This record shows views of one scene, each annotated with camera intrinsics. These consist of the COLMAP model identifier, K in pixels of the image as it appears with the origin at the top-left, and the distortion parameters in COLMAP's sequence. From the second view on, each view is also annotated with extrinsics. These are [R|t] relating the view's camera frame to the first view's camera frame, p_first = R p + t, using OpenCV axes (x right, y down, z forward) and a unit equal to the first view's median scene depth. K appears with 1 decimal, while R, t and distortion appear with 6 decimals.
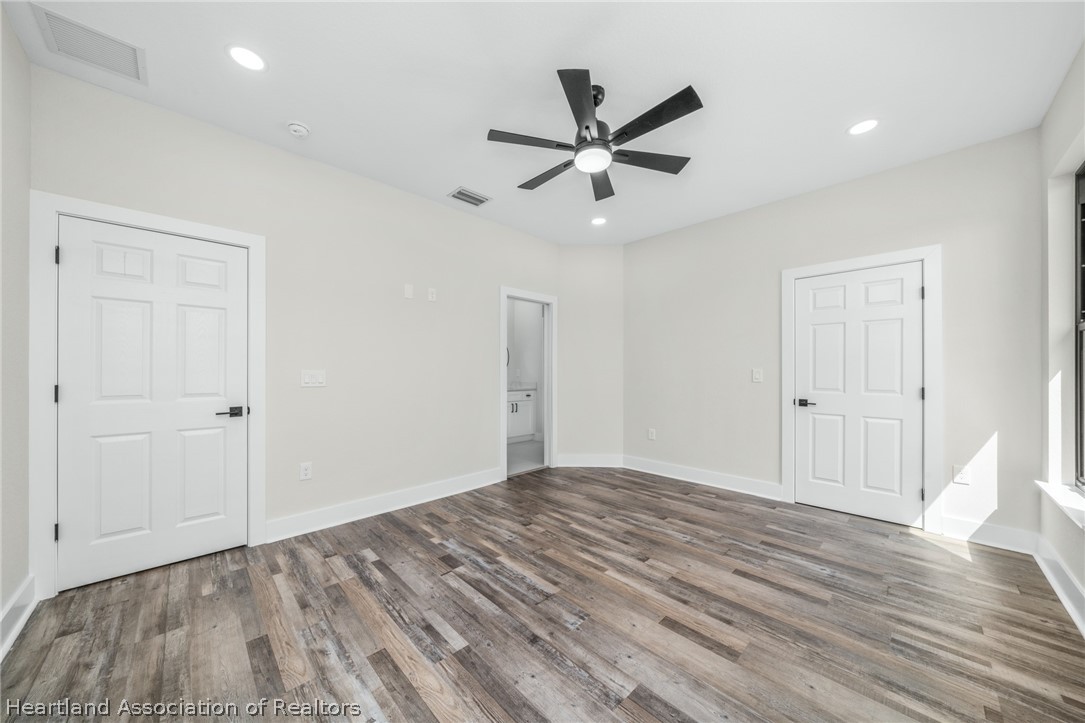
lens RADIAL K [[373.8, 0, 535.3], [0, 373.8, 365.7], [0, 0, 1]] dist [-0.003171, -0.000404]
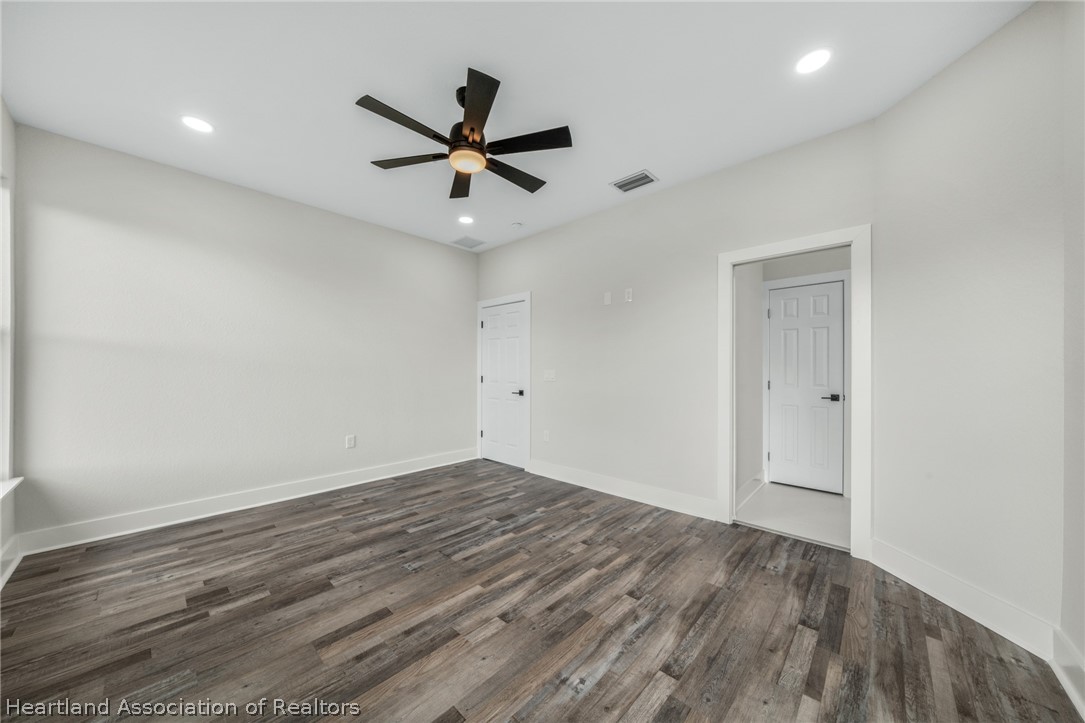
lens RADIAL K [[373.8, 0, 530.8], [0, 373.8, 363.6], [0, 0, 1]] dist [-0.003171, -0.000404]
pose [[0.042137, -0.015897, -0.998985, 0.992203], [0.010959, 0.999821, -0.015448, 0.013729], [0.999052, -0.010297, 0.042304, 0.960901]]
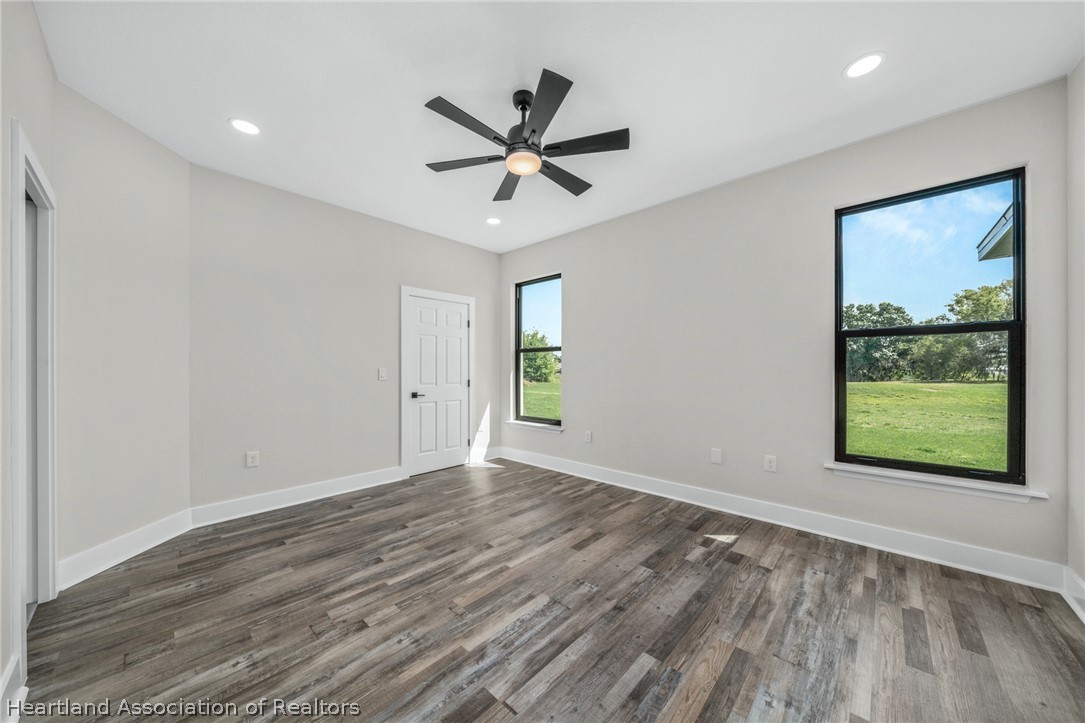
lens RADIAL K [[373.8, 0, 536.4], [0, 373.8, 363.7], [0, 0, 1]] dist [-0.003171, -0.000404]
pose [[-0.060027, 0.016561, 0.998059, -0.739428], [-0.012714, 0.999769, -0.017354, 0.013657], [-0.998116, -0.013731, -0.059802, 0.875399]]
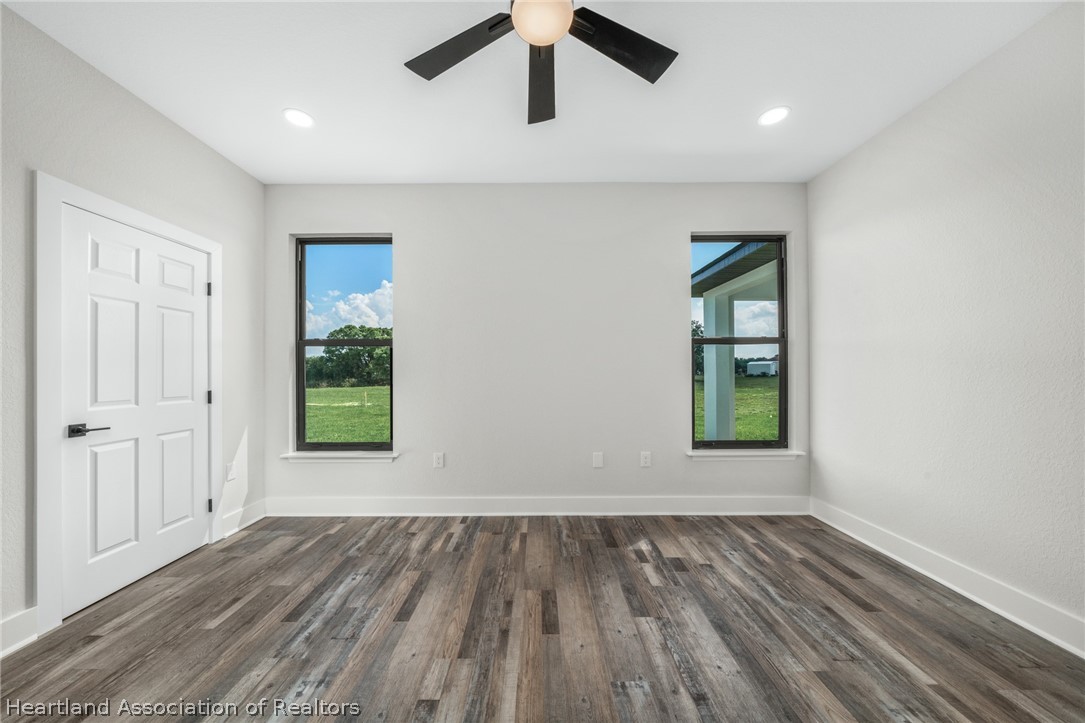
lens RADIAL K [[373.8, 0, 538.1], [0, 373.8, 364.1], [0, 0, 1]] dist [-0.003171, -0.000404]
pose [[-0.726465, 0.015545, 0.687027, -0.209840], [-0.005035, 0.999597, -0.027941, 0.017658], [-0.687185, -0.023758, -0.726094, 1.224179]]
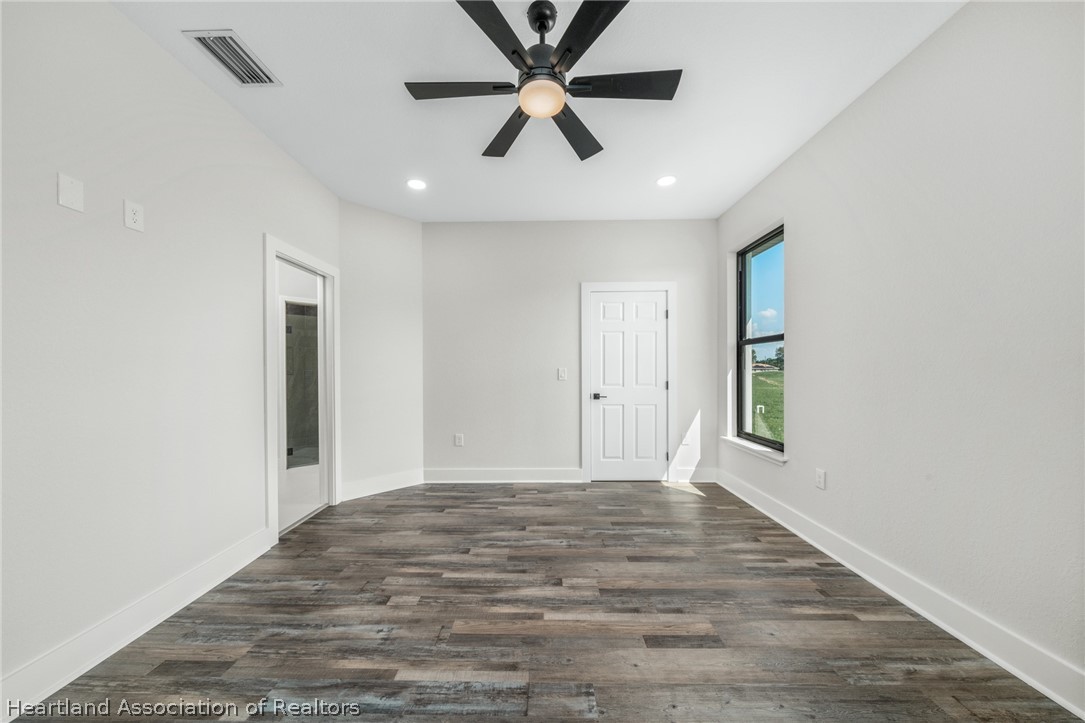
lens RADIAL K [[373.8, 0, 535.7], [0, 373.8, 369.8], [0, 0, 1]] dist [-0.003171, -0.000404]
pose [[0.702955, -0.003344, 0.711227, -0.351812], [-0.004228, 0.999952, 0.008881, 0.005894], [-0.711222, -0.009250, 0.702907, 0.393685]]
